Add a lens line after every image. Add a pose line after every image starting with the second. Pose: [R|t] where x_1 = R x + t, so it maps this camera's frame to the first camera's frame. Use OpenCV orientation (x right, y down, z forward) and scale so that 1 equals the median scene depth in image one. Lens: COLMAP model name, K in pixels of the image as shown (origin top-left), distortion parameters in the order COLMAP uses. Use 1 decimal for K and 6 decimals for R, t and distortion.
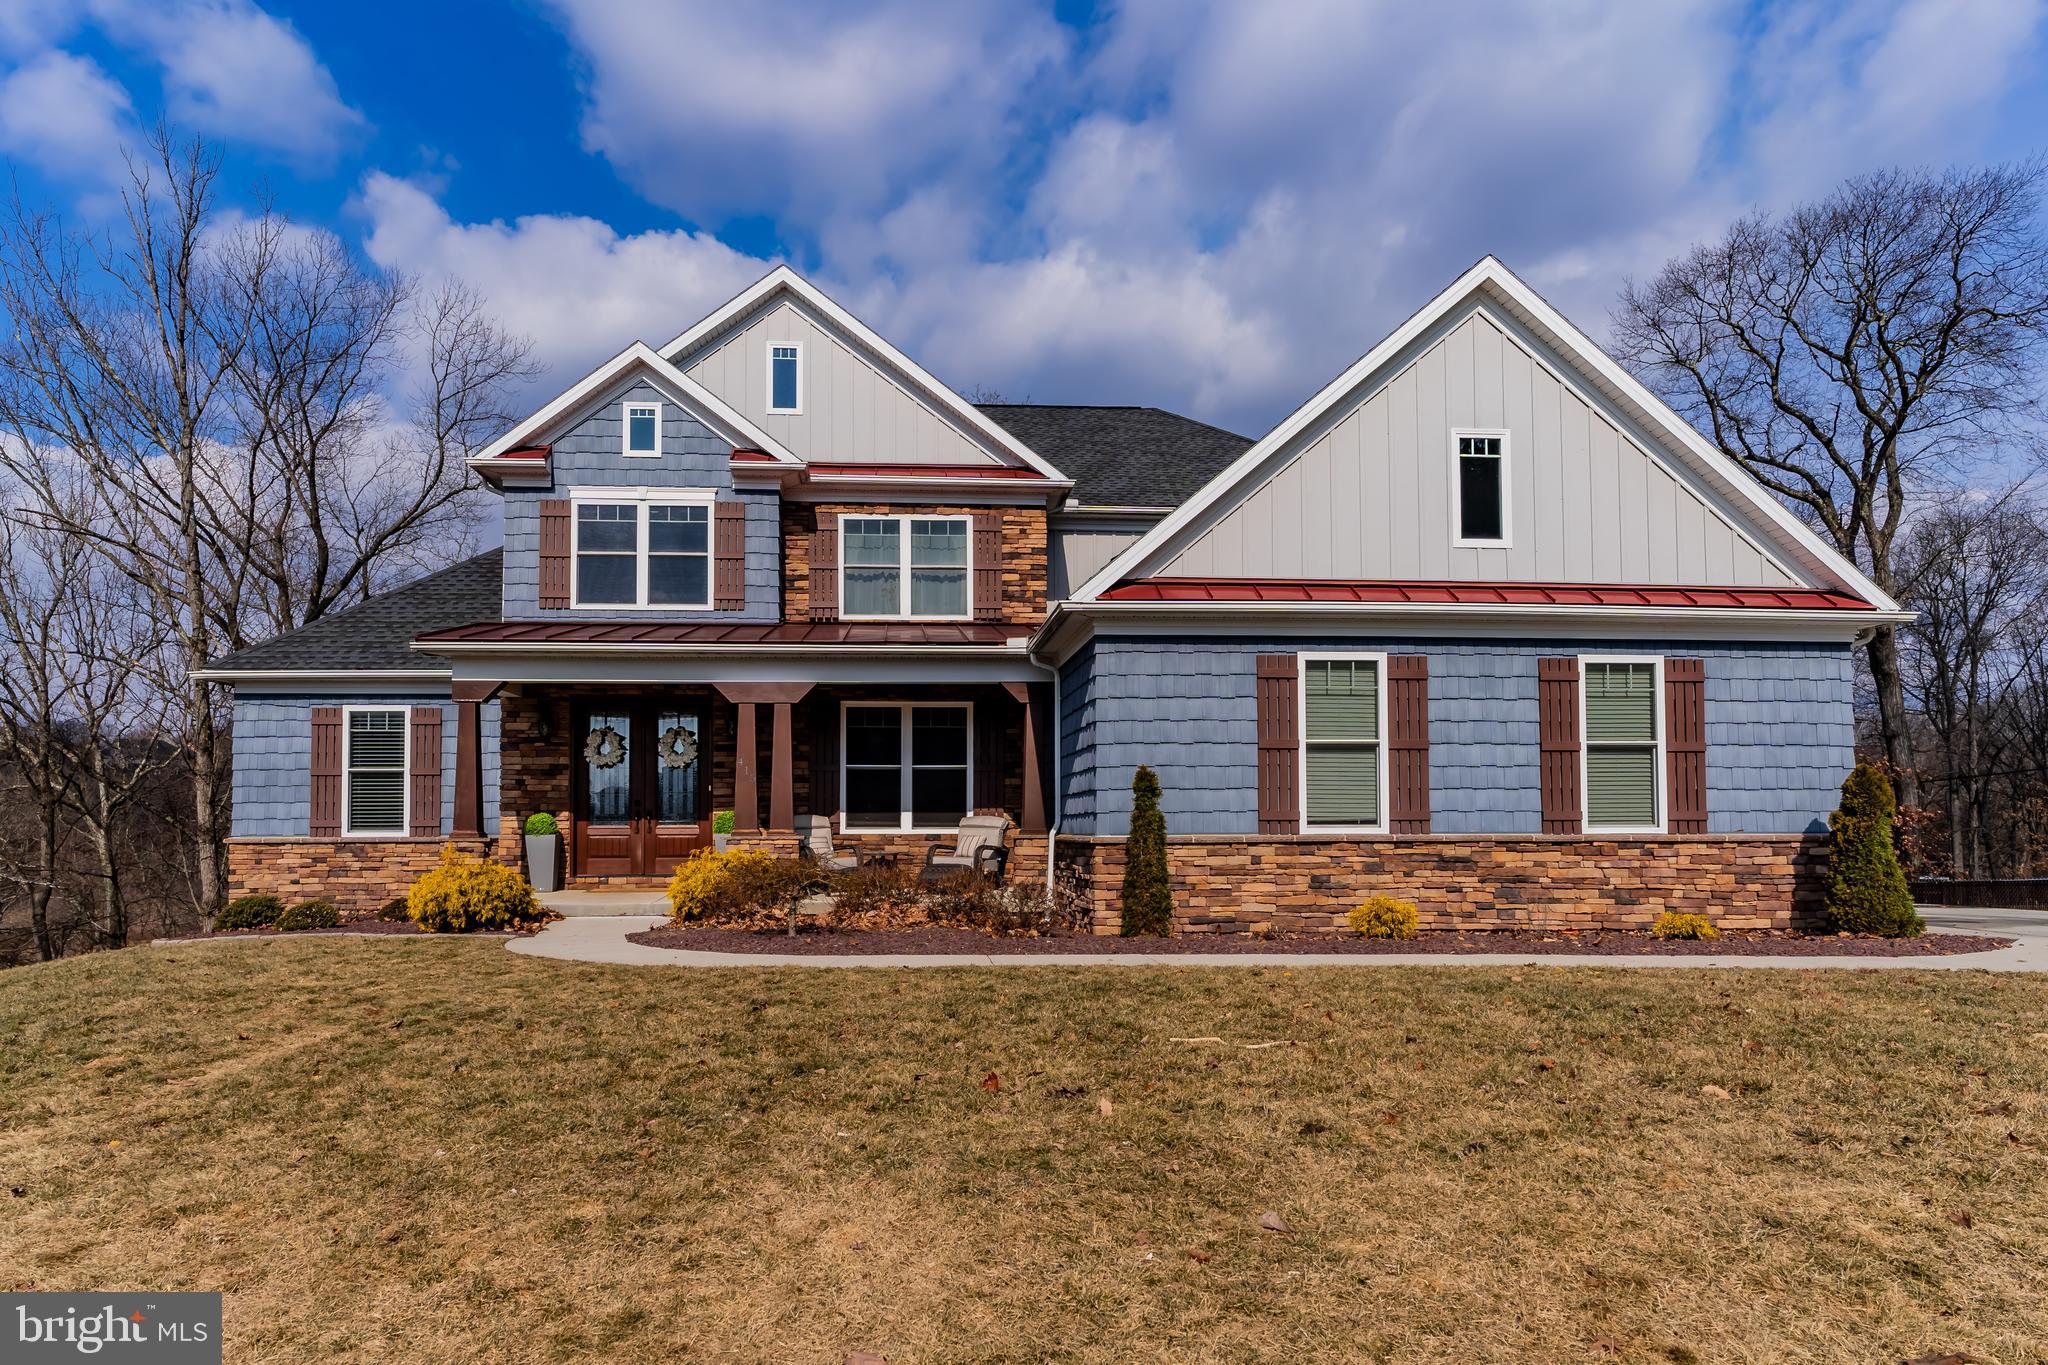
lens RADIAL K [[1215.4, 0, 1024.0], [0, 1215.4, 725.5], [0, 0, 1]] dist [-0.000316, 0.000288]
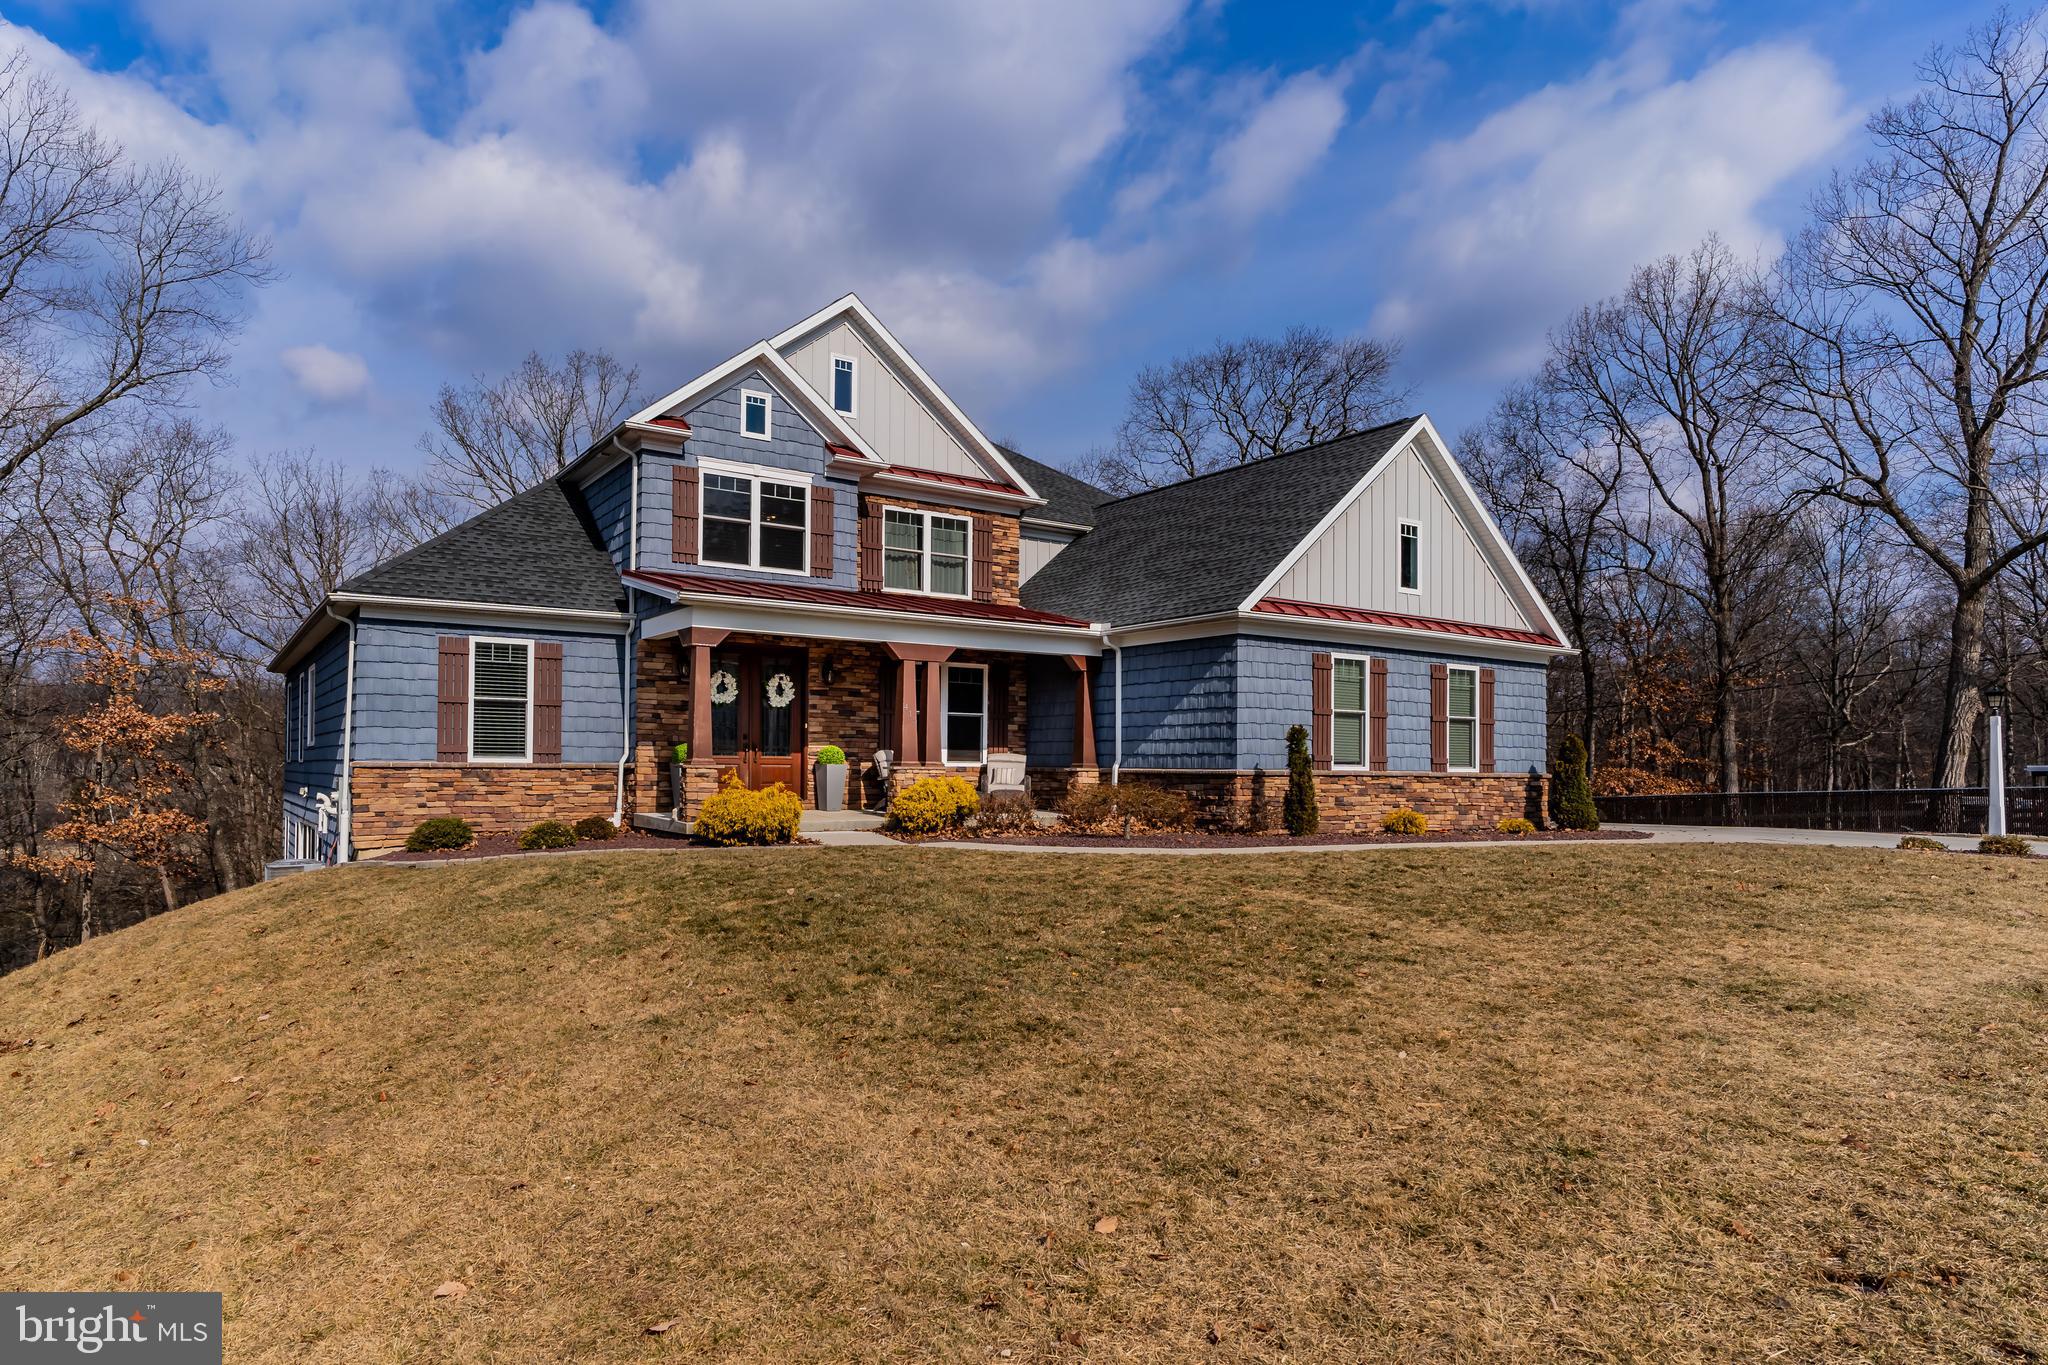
lens RADIAL K [[1050.1, 0, 1024.0], [0, 1050.1, 682.5], [0, 0, 1]] dist [0.001236, 0.000685]
pose [[0.894604, 0.048539, 0.444216, -0.532900], [-0.051449, 0.998660, -0.005511, 0.003842], [-0.443888, -0.017924, 0.895903, -0.016876]]
